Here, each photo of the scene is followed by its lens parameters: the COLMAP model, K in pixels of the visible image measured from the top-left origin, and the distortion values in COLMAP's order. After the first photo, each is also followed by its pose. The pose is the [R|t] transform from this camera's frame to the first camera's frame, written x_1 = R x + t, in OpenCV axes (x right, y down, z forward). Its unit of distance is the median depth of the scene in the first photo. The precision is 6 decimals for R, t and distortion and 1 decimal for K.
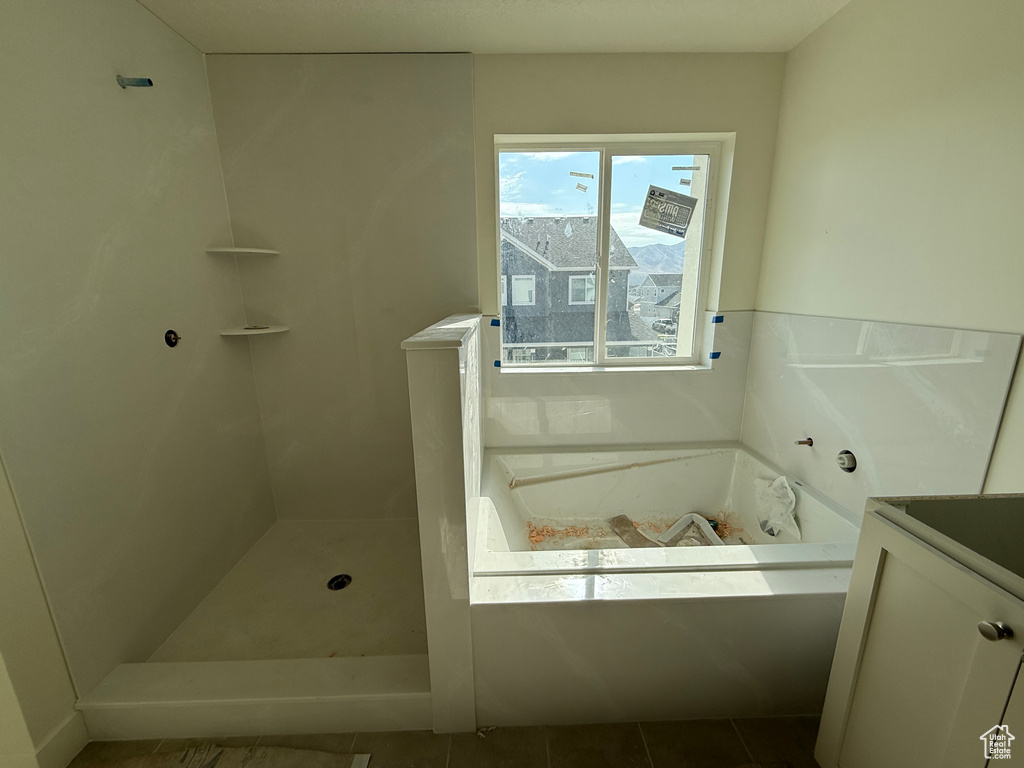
lens RADIAL K [[409.7, 0, 507.1], [0, 409.7, 383.3], [0, 0, 1]] dist [-0.000300, 0.000190]
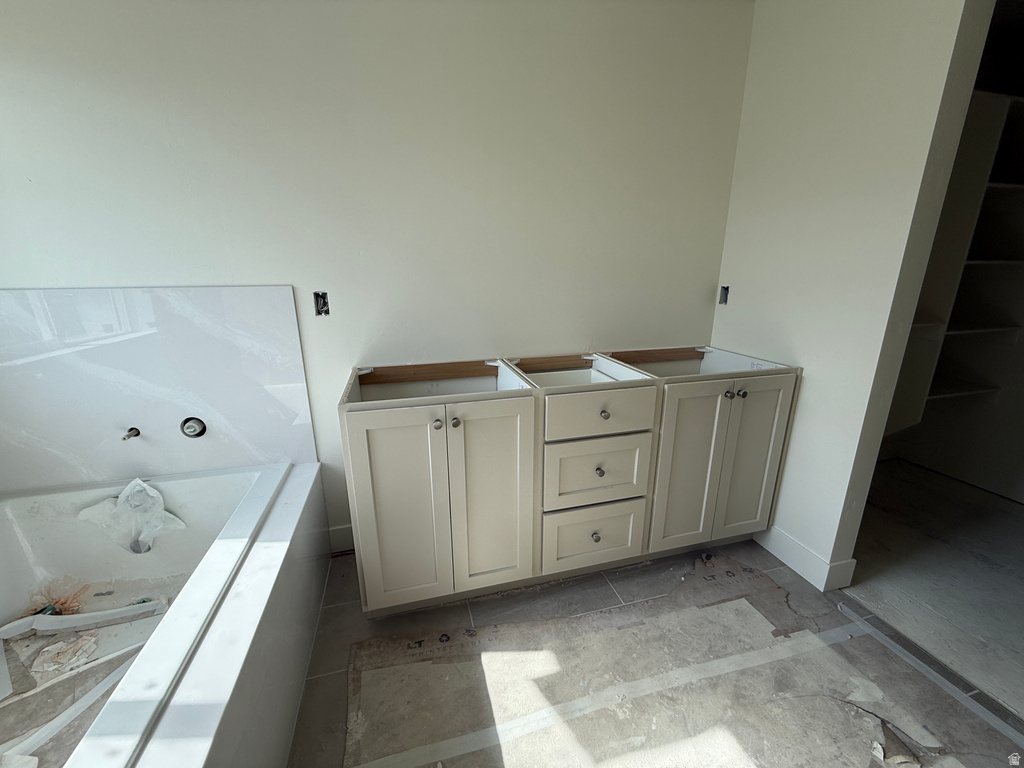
lens RADIAL K [[394.7, 0, 498.6], [0, 394.7, 380.4], [0, 0, 1]] dist [-0.000425, -0.000075]
pose [[-0.222514, -0.234508, 0.946305, -0.213939], [0.237212, 0.928447, 0.285861, -0.017012], [-0.945631, 0.288083, -0.150965, 0.360655]]
